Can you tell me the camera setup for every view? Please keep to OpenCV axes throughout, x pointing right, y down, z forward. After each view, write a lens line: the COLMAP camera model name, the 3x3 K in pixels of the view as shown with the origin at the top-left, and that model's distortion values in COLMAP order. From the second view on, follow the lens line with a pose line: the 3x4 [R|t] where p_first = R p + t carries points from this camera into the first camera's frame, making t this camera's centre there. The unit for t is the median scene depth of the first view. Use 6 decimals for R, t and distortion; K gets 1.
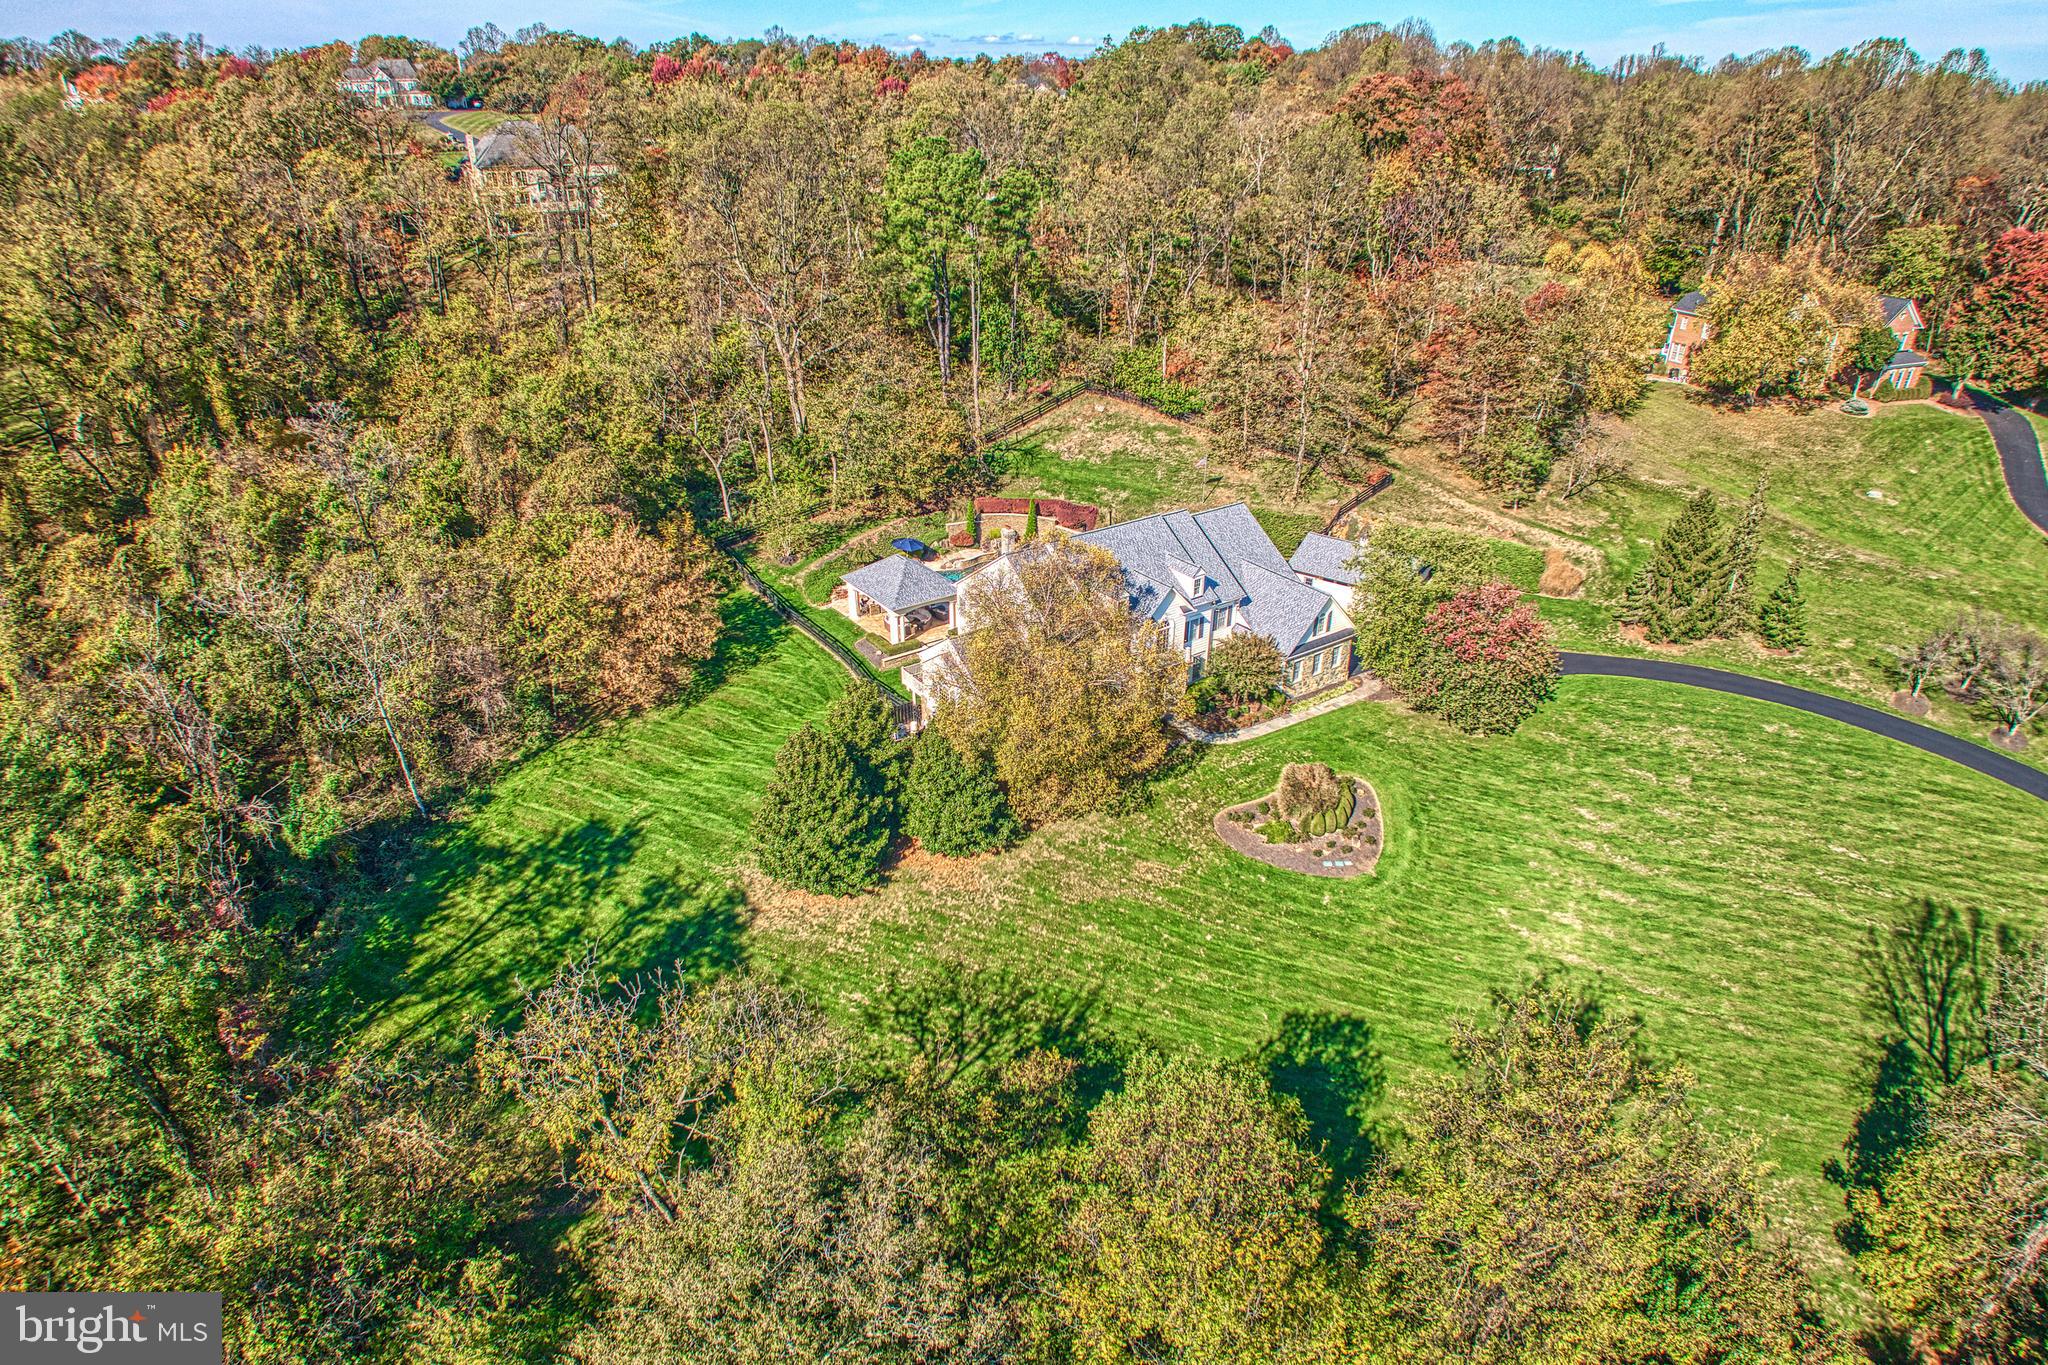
lens RADIAL K [[1190.2, 0, 1034.7], [0, 1190.2, 694.6], [0, 0, 1]] dist [-0.051912, 0.004588]
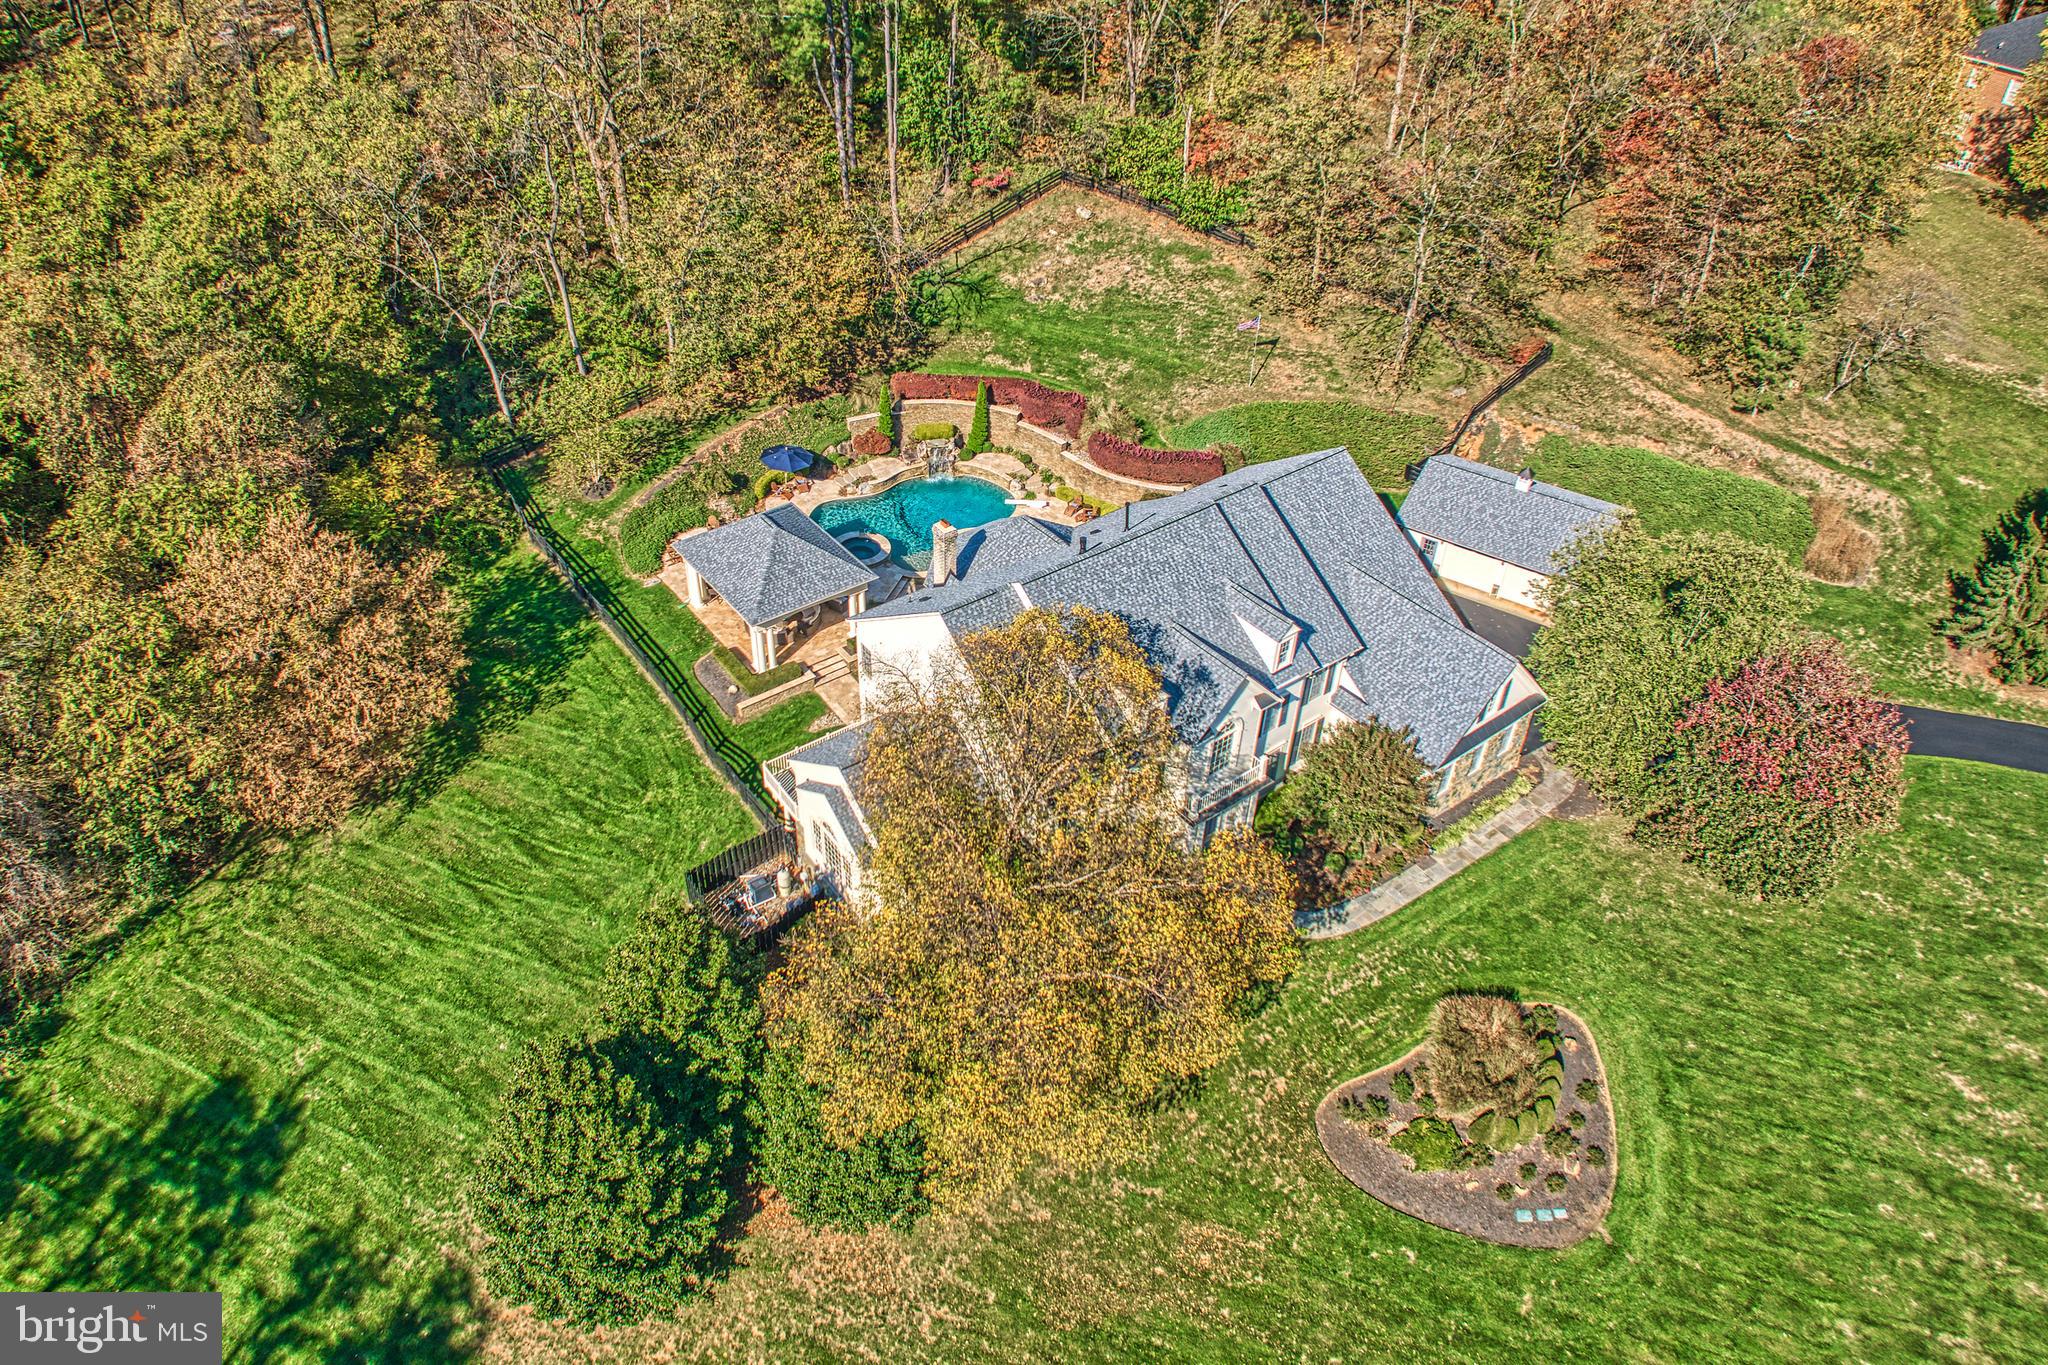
lens RADIAL K [[1331.7, 0, 966.5], [0, 1331.7, 591.2], [0, 0, 1]] dist [-0.054929, 0.005906]
pose [[0.999989, 0.000490, -0.004643, -0.008944], [0.000131, 0.991140, 0.132820, -0.189617], [0.004667, -0.132819, 0.991129, 0.361128]]
